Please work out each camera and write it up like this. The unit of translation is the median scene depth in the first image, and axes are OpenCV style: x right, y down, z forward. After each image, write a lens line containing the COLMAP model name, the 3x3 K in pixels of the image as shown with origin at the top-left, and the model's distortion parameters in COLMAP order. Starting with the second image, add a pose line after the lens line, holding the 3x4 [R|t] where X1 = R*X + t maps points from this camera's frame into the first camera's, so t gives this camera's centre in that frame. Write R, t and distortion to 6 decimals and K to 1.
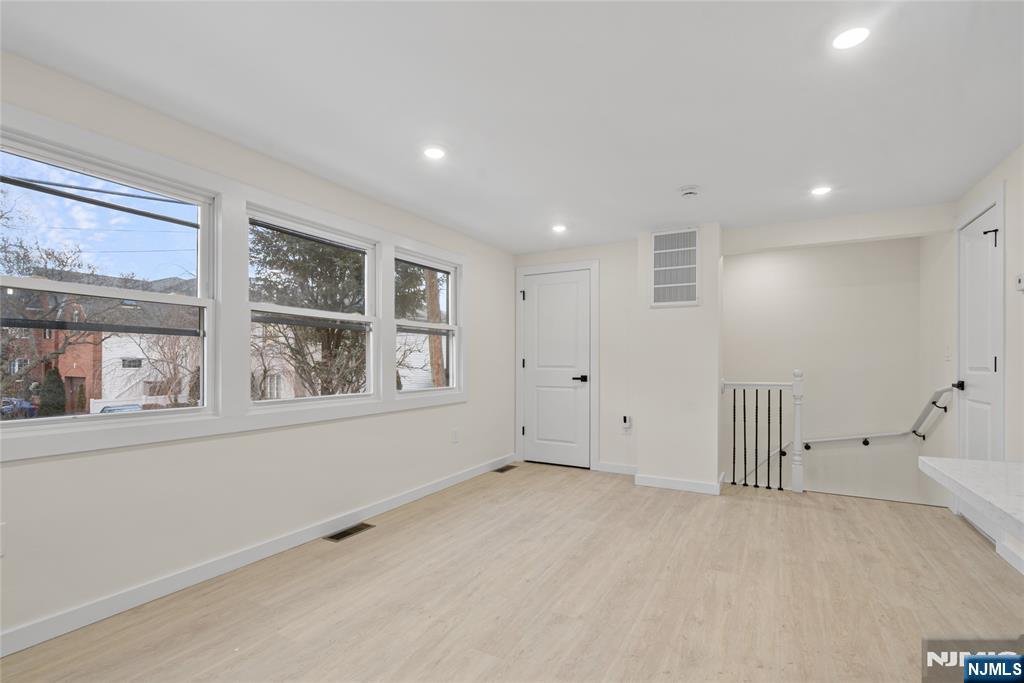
lens RADIAL K [[472.9, 0, 507.8], [0, 472.9, 365.0], [0, 0, 1]] dist [-0.000307, 0.000439]
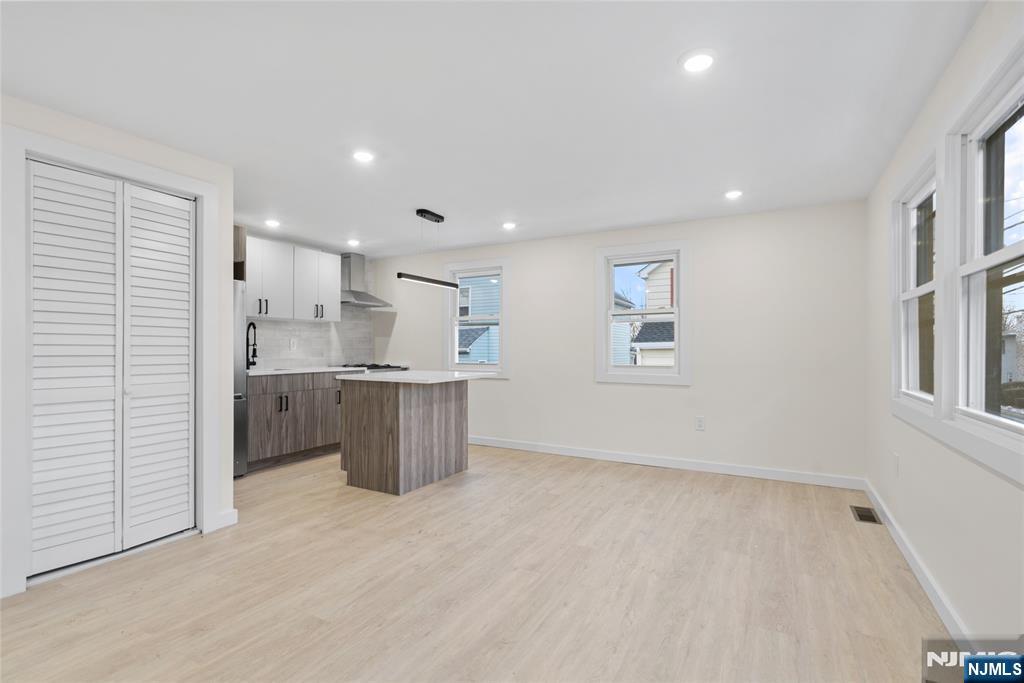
lens RADIAL K [[482.1, 0, 515.9], [0, 482.1, 350.7], [0, 0, 1]] dist [-0.001233, 0.000346]
pose [[-0.999874, -0.001230, -0.015835, 0.103505], [-0.001328, 0.999980, 0.006141, -0.007475], [0.015827, 0.006161, -0.999856, 1.325441]]
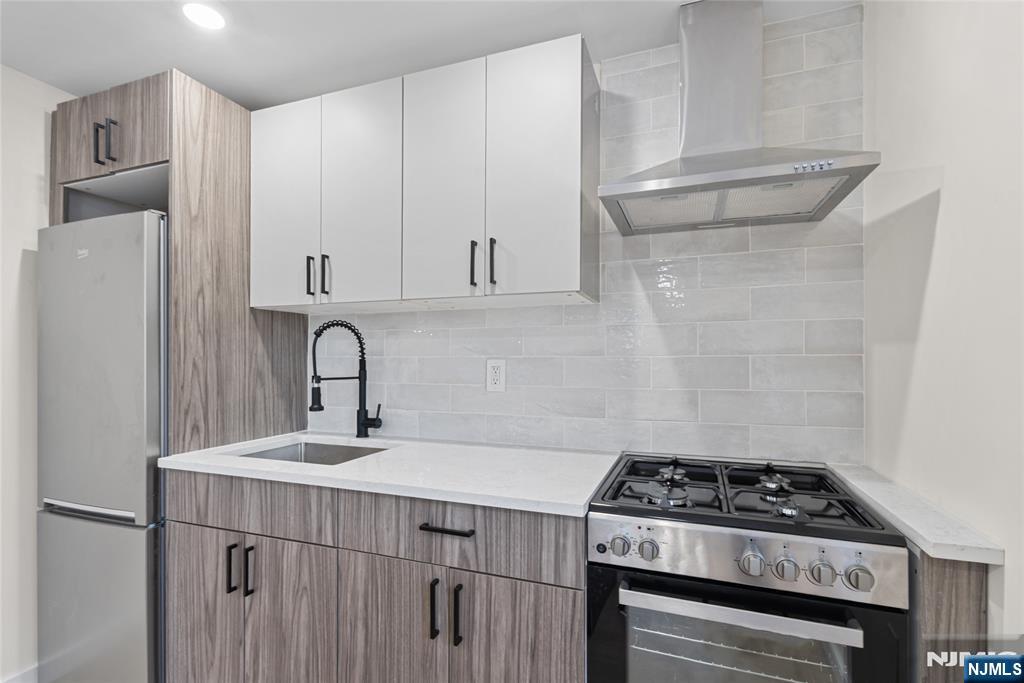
lens RADIAL K [[482.1, 0, 515.9], [0, 482.1, 350.7], [0, 0, 1]] dist [-0.001233, 0.000346]
pose [[-0.154248, 0.011515, 0.987965, 0.265861], [0.001154, 0.999933, -0.011475, -0.037272], [-0.988032, -0.000630, -0.154251, -0.144731]]
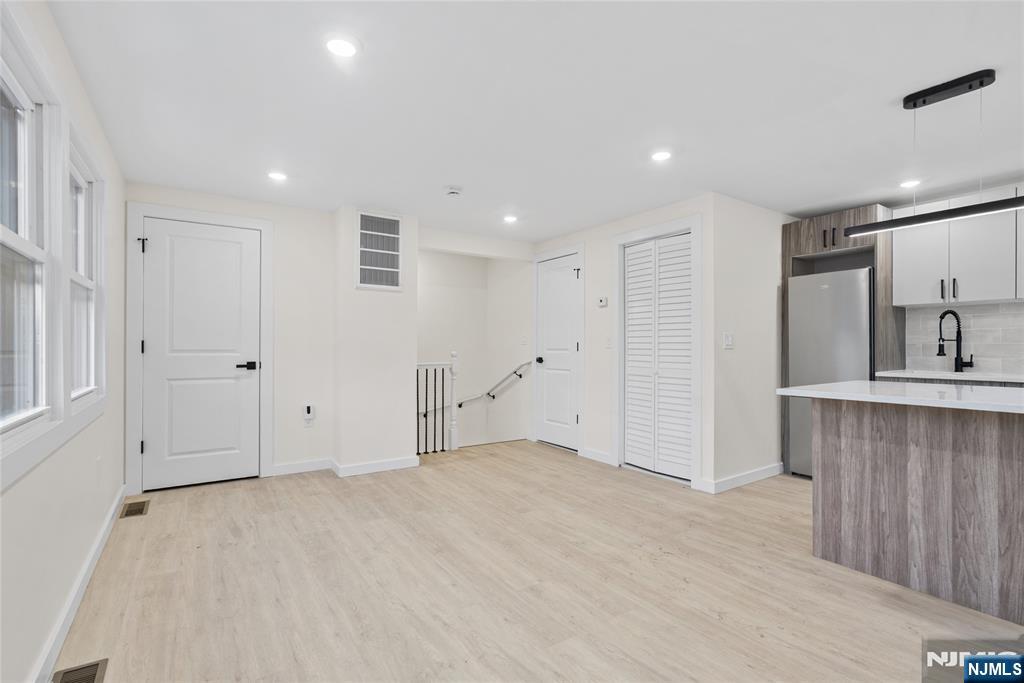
lens RADIAL K [[482.1, 0, 515.9], [0, 482.1, 350.7], [0, 0, 1]] dist [-0.001233, 0.000346]
pose [[0.446672, -0.009611, 0.894646, -0.520364], [0.003729, 0.999954, 0.008880, -0.003224], [-0.894690, -0.000631, 0.446687, 0.336588]]
